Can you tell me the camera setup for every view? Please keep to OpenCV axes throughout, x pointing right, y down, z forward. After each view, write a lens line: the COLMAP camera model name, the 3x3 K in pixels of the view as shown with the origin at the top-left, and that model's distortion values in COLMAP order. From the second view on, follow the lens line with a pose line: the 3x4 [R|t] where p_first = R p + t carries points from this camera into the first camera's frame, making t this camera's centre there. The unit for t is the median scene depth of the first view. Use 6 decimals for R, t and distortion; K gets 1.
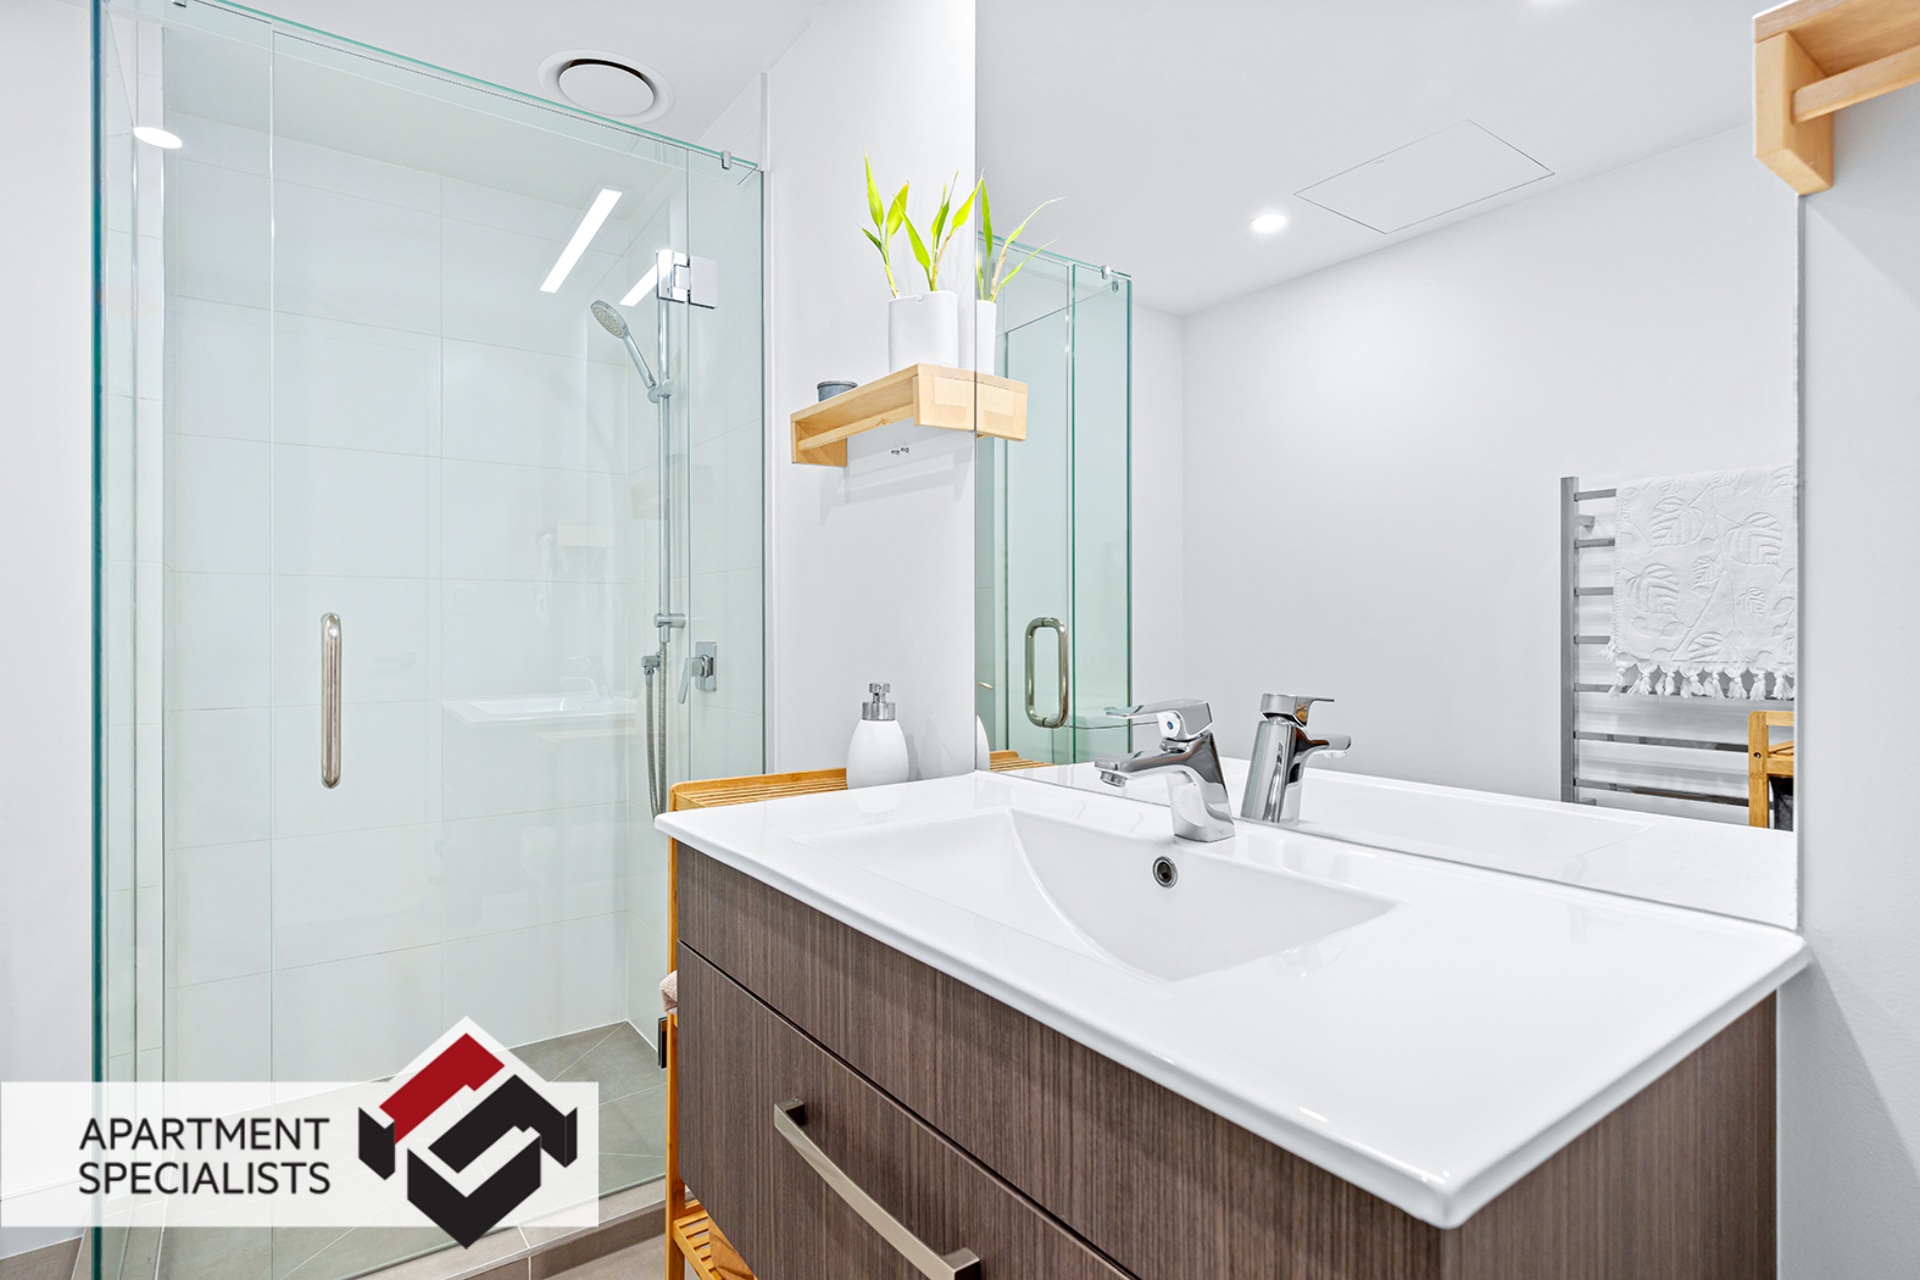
lens RADIAL K [[961.4, 0, 960.5], [0, 961.4, 635.7], [0, 0, 1]] dist [0.001342, 0.000041]
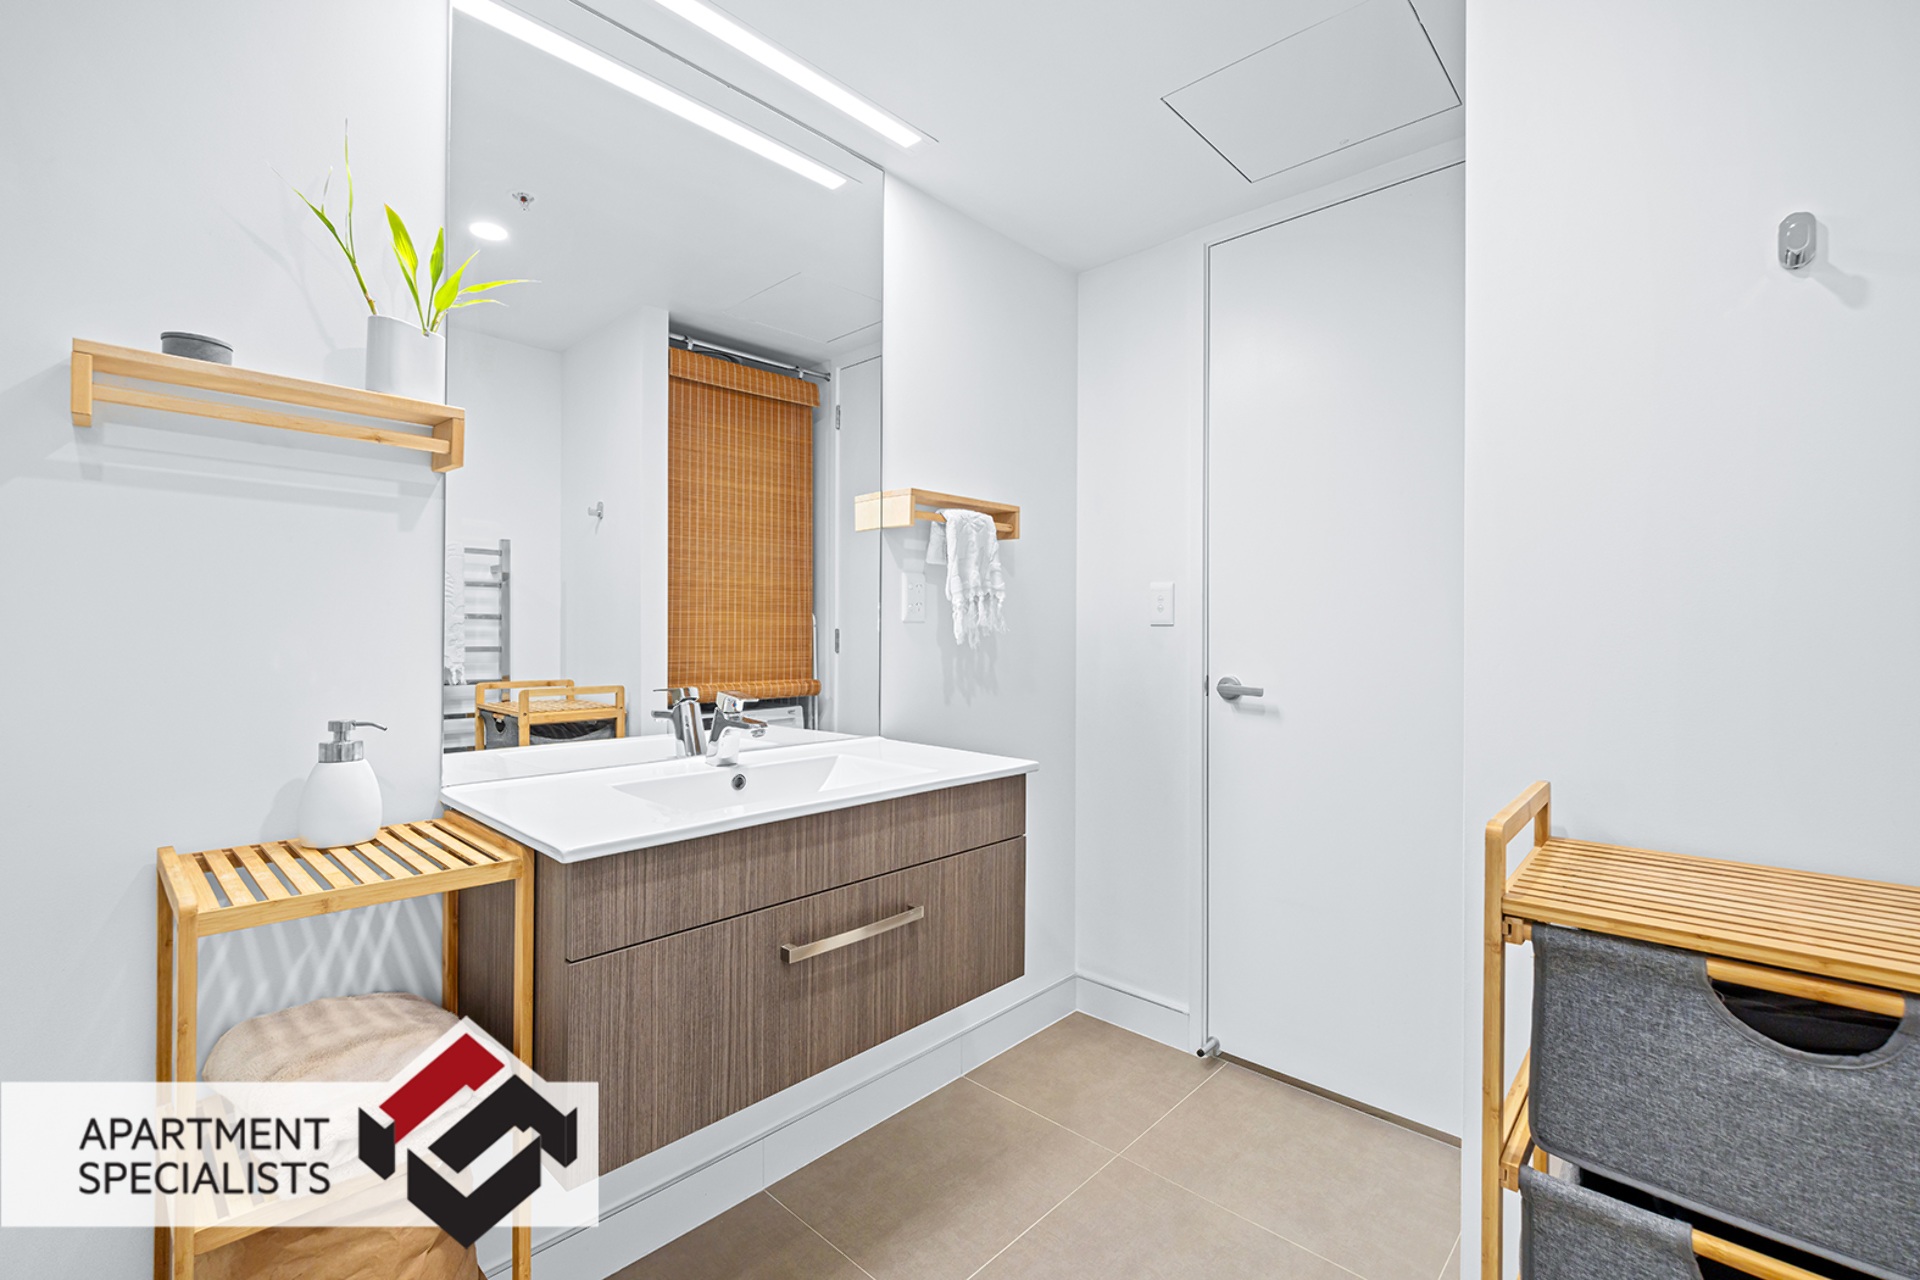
lens RADIAL K [[811.2, 0, 960.0], [0, 811.2, 634.1], [0, 0, 1]] dist [0.002355, 0.000076]
pose [[-0.198323, -0.003400, 0.980131, -1.725801], [-0.003547, 0.999990, 0.002751, -0.063980], [-0.980130, -0.002931, -0.198333, 1.058406]]
